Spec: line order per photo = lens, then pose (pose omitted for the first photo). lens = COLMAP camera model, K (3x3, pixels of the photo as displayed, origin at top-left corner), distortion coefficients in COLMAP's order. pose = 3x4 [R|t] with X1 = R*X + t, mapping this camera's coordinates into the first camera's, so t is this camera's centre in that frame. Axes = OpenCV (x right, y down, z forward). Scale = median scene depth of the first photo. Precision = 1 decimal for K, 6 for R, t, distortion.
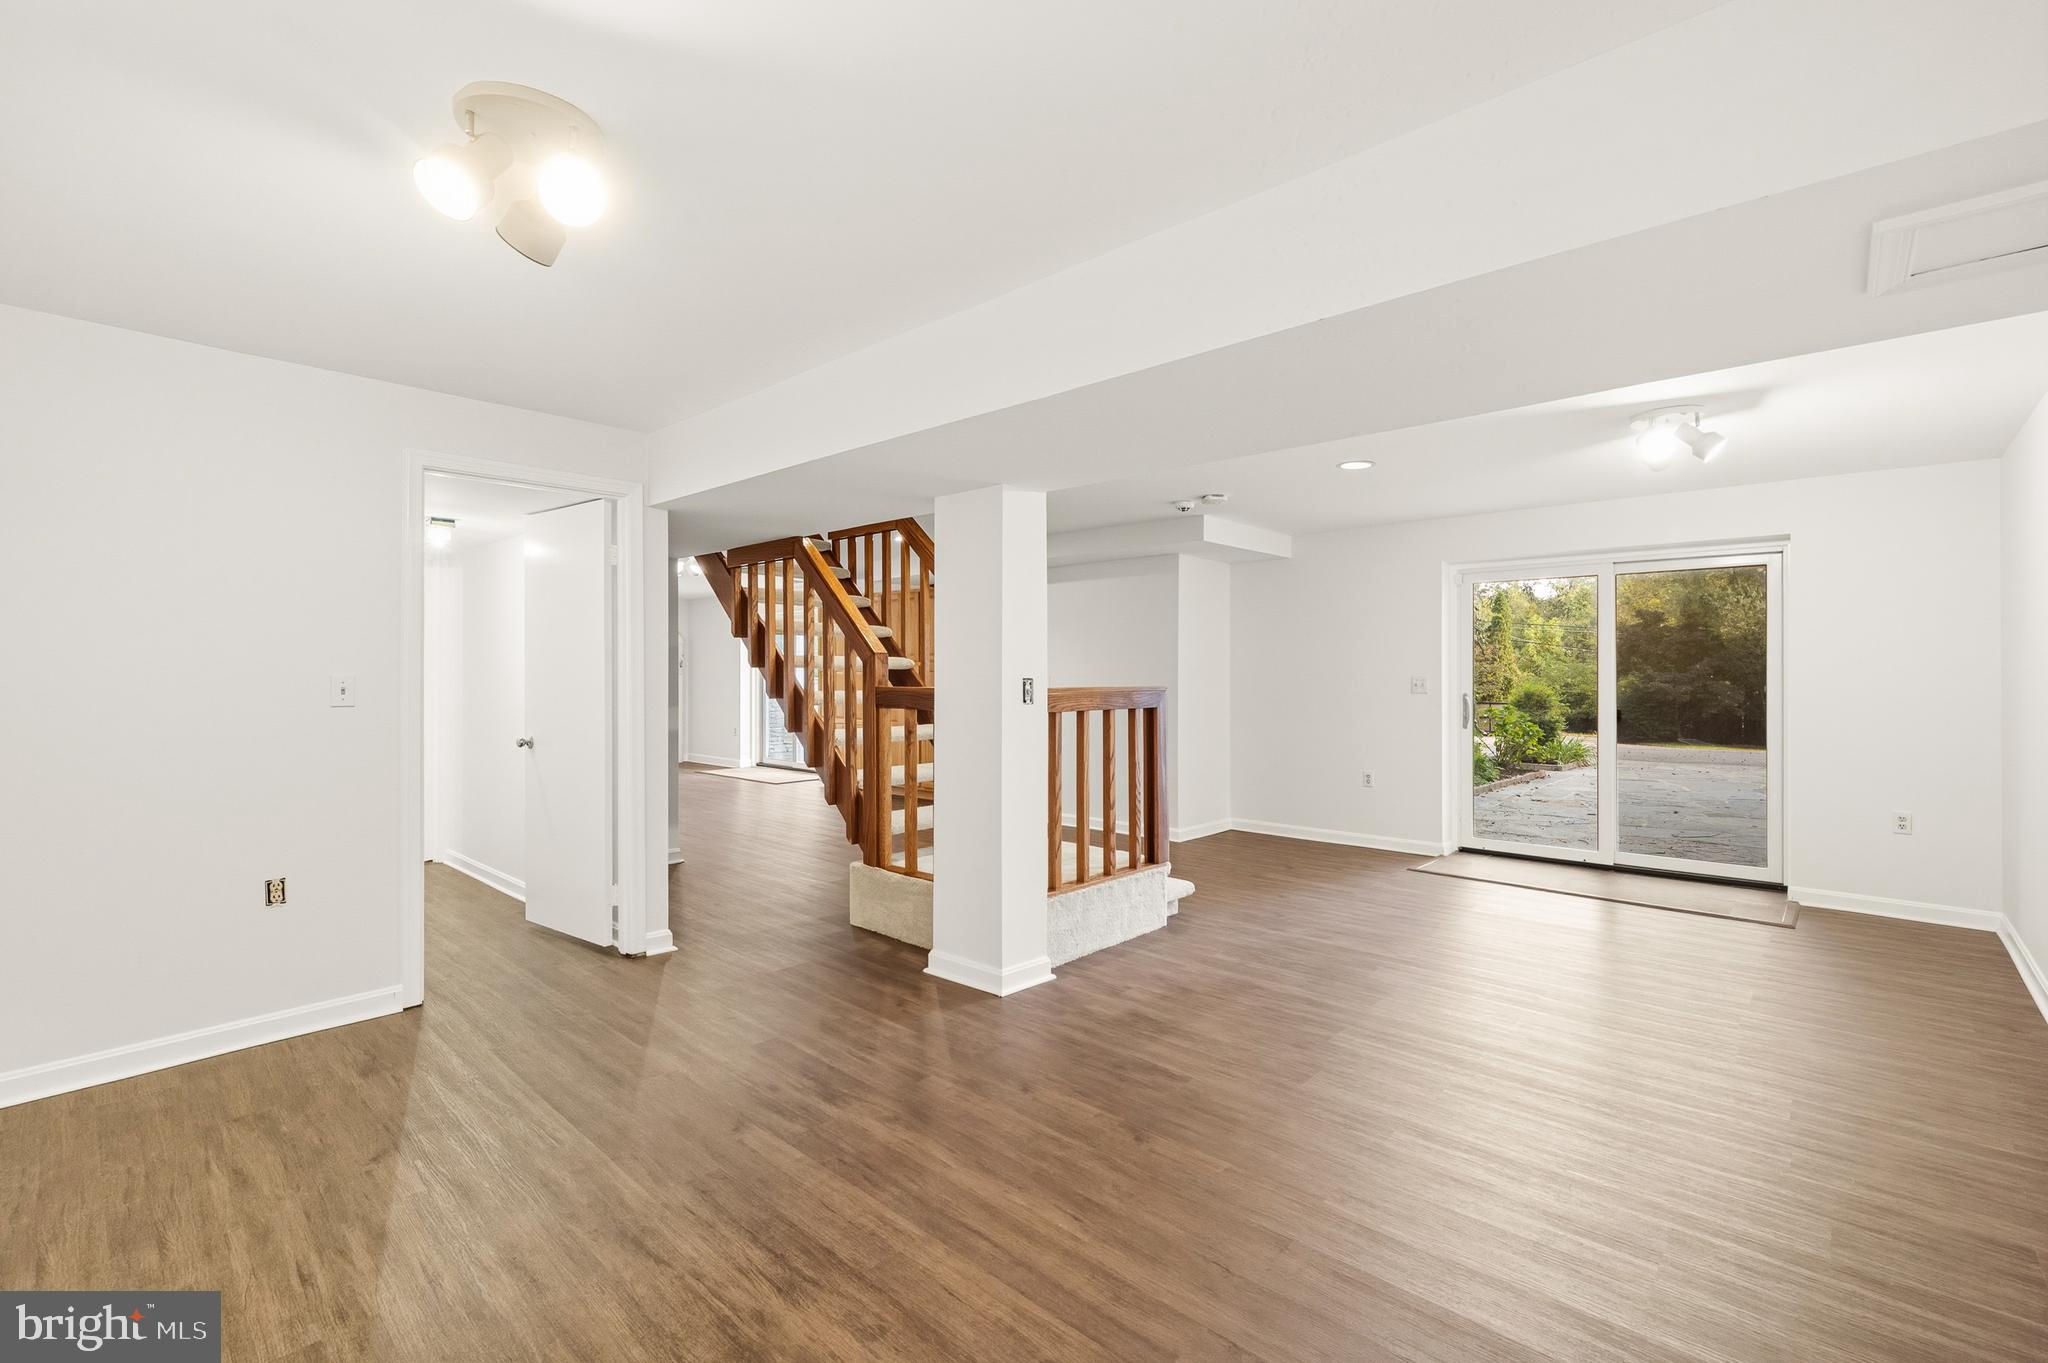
lens RADIAL K [[901.0, 0, 1024.0], [0, 901.0, 681.5], [0, 0, 1]] dist [-0.015404, -0.000522]
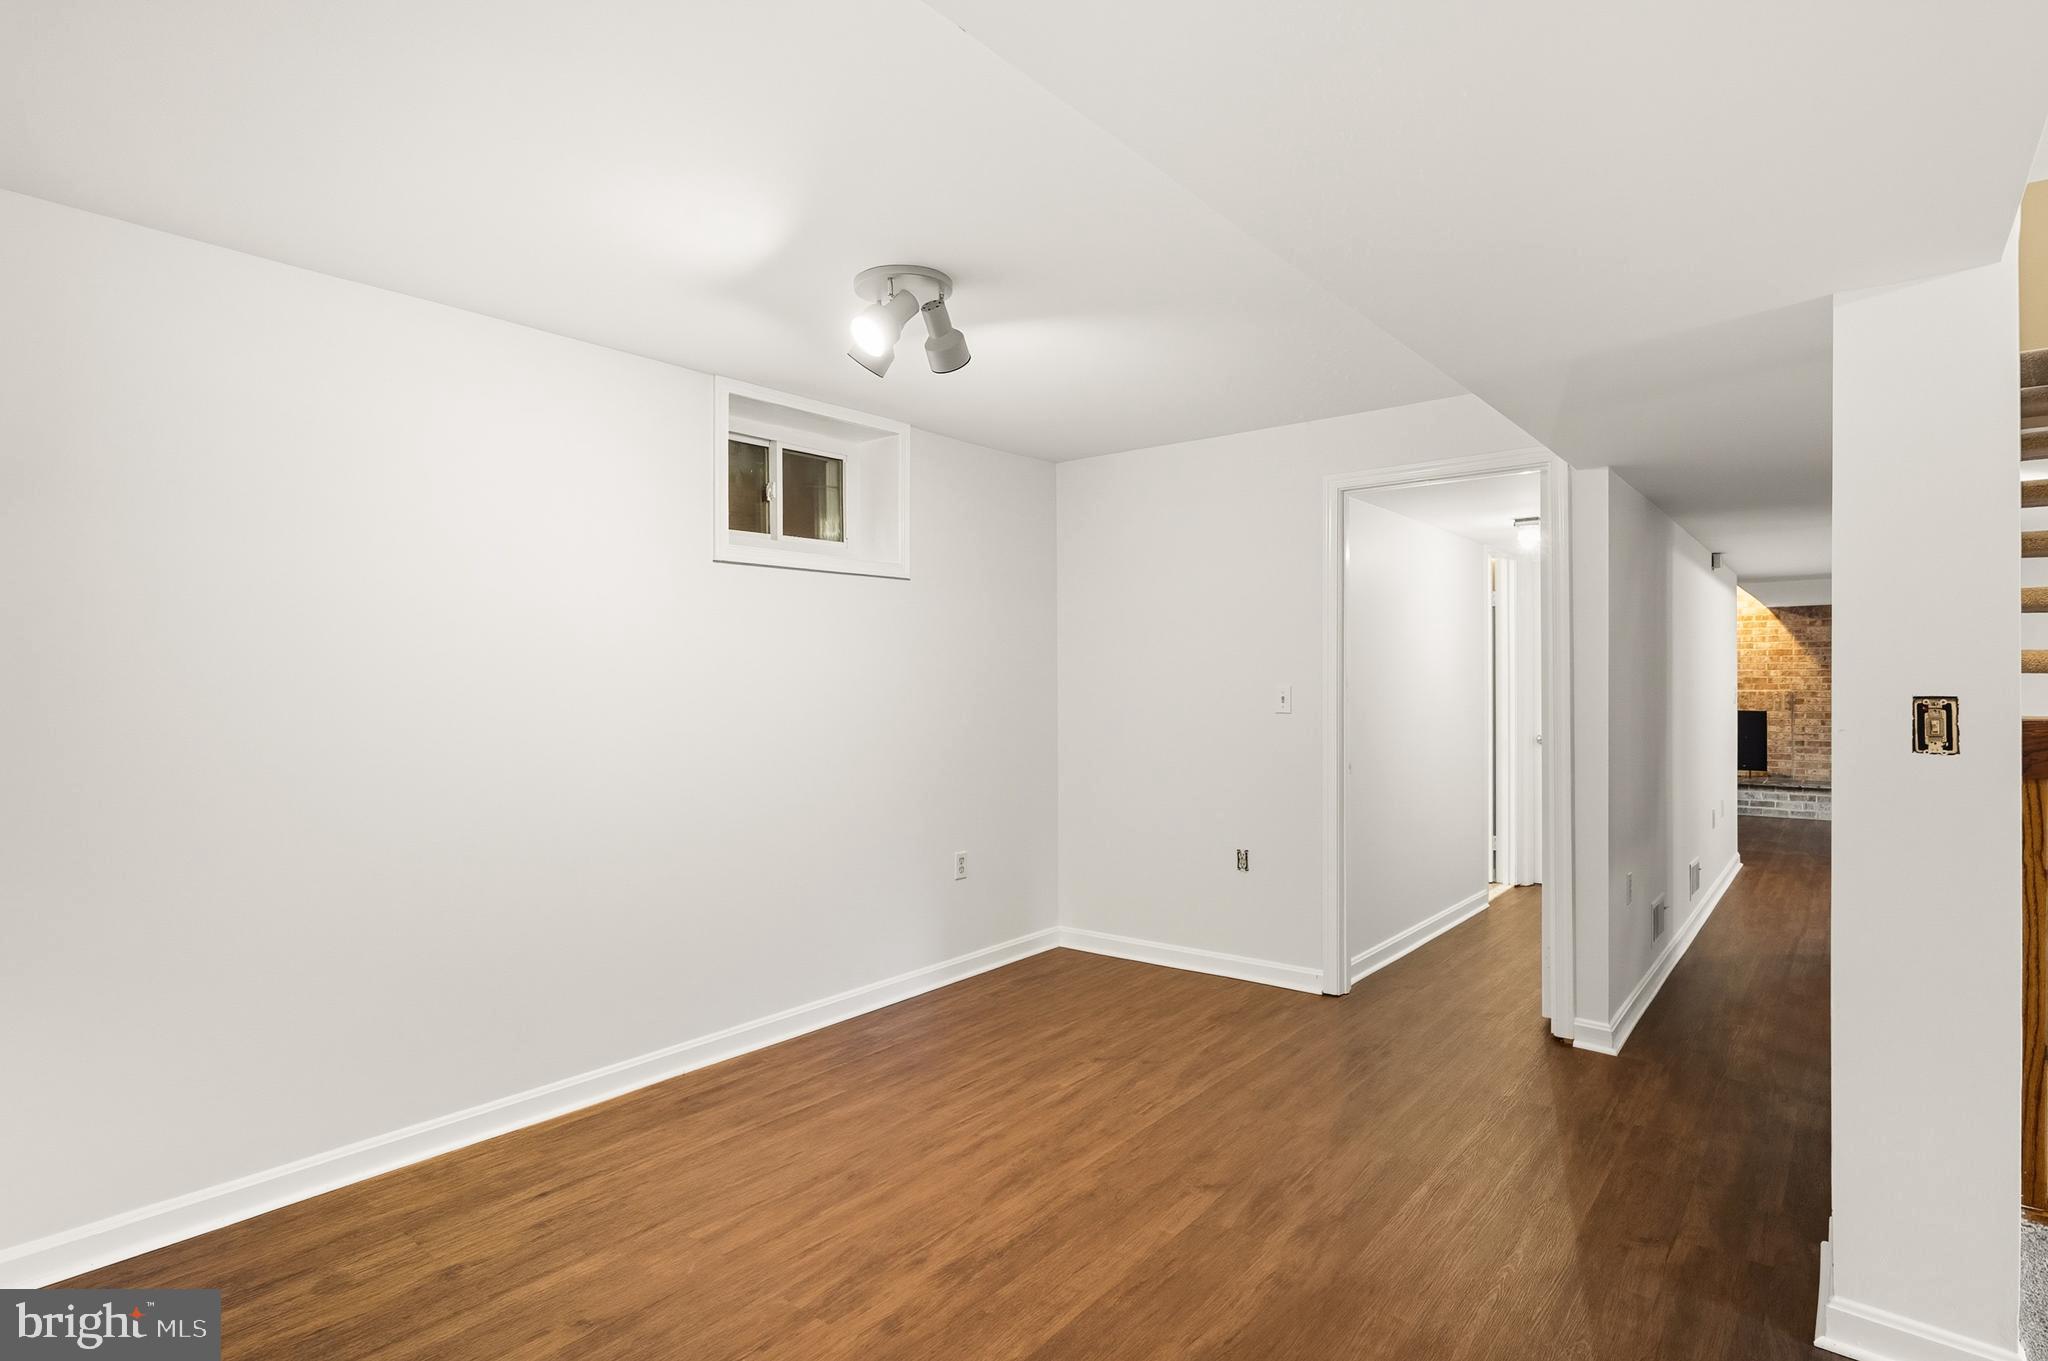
lens RADIAL K [[1028.7, 0, 1024.0], [0, 1028.7, 680.5], [0, 0, 1]] dist [-0.000334, -0.000215]
pose [[0.057330, -0.002123, -0.998353, 0.688121], [-0.005872, 0.999980, -0.002464, -0.011313], [0.998338, 0.006004, 0.057316, 0.721885]]
